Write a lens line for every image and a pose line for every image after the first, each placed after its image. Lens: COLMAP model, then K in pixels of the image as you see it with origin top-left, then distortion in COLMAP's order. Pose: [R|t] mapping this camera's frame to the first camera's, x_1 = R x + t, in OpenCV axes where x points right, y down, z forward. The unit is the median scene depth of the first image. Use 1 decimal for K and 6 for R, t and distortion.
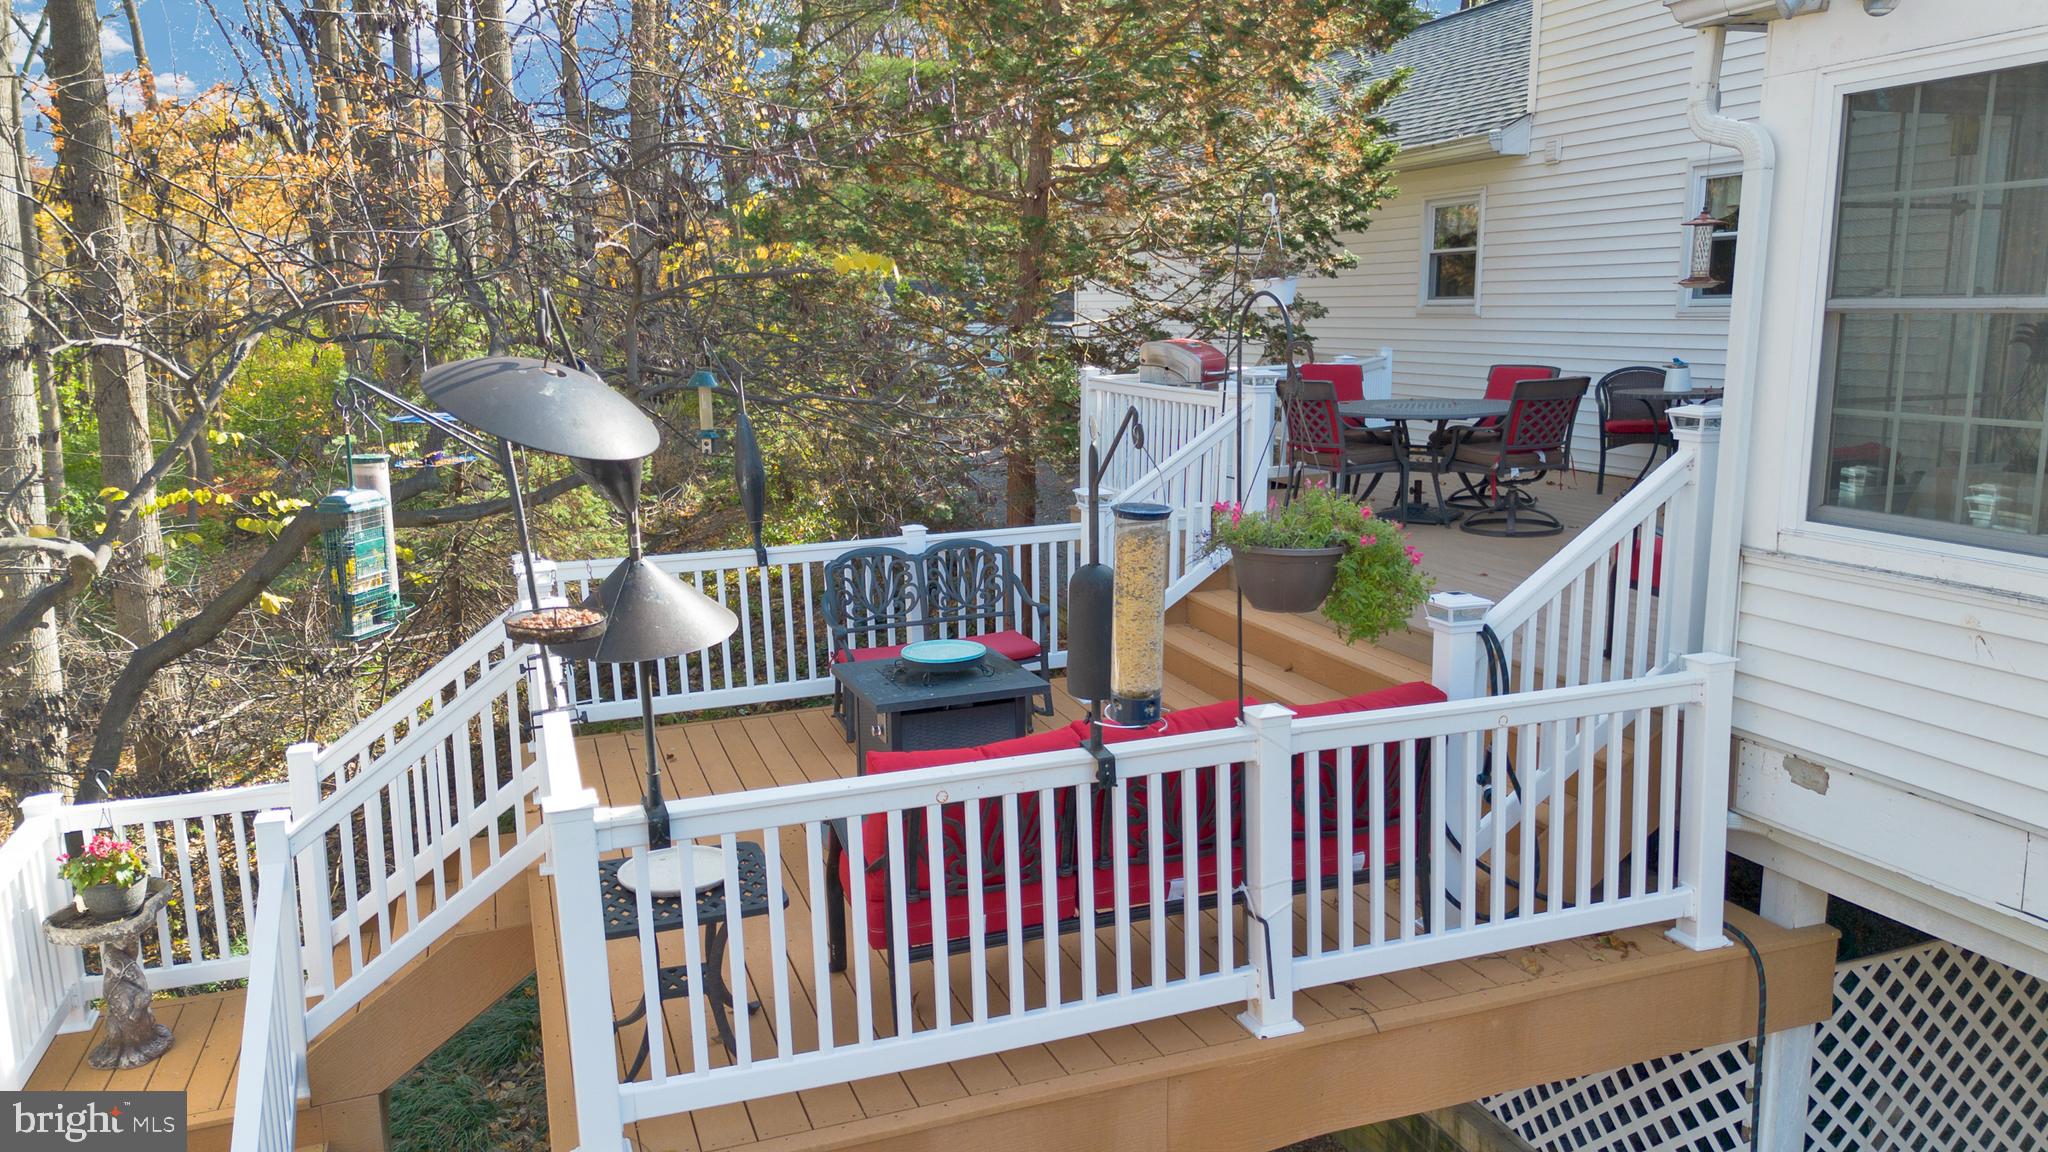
lens RADIAL K [[1412.8, 0, 1034.5], [0, 1412.8, 571.1], [0, 0, 1]] dist [0.029288, -0.027031]
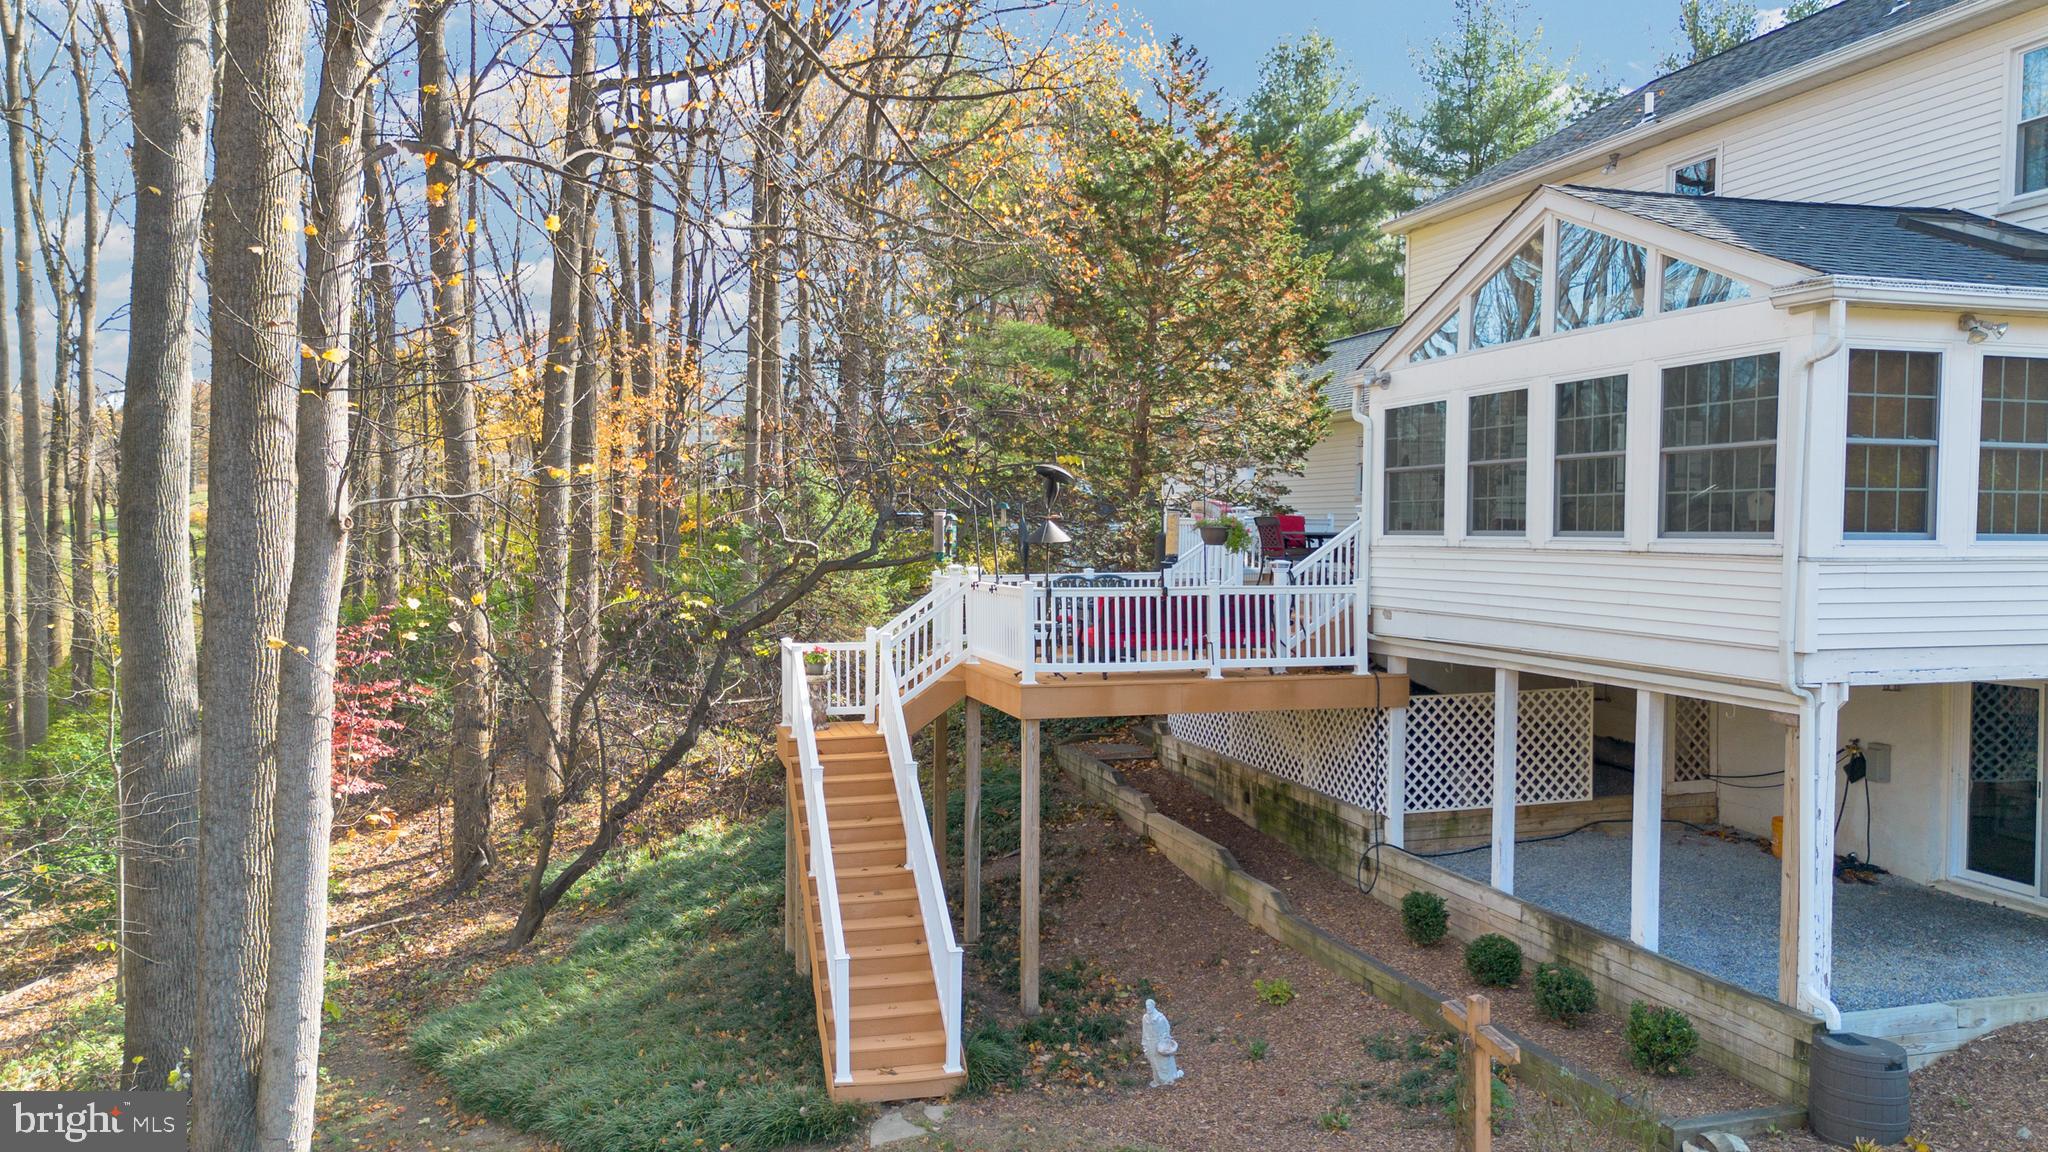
lens RADIAL K [[1412.8, 0, 1021.0], [0, 1412.8, 573.4], [0, 0, 1]] dist [0.029288, -0.027031]
pose [[0.997124, 0.021746, -0.072594, -0.036098], [-0.032721, 0.987590, -0.153611, 0.437323], [0.068353, 0.155544, 0.985461, -1.696050]]
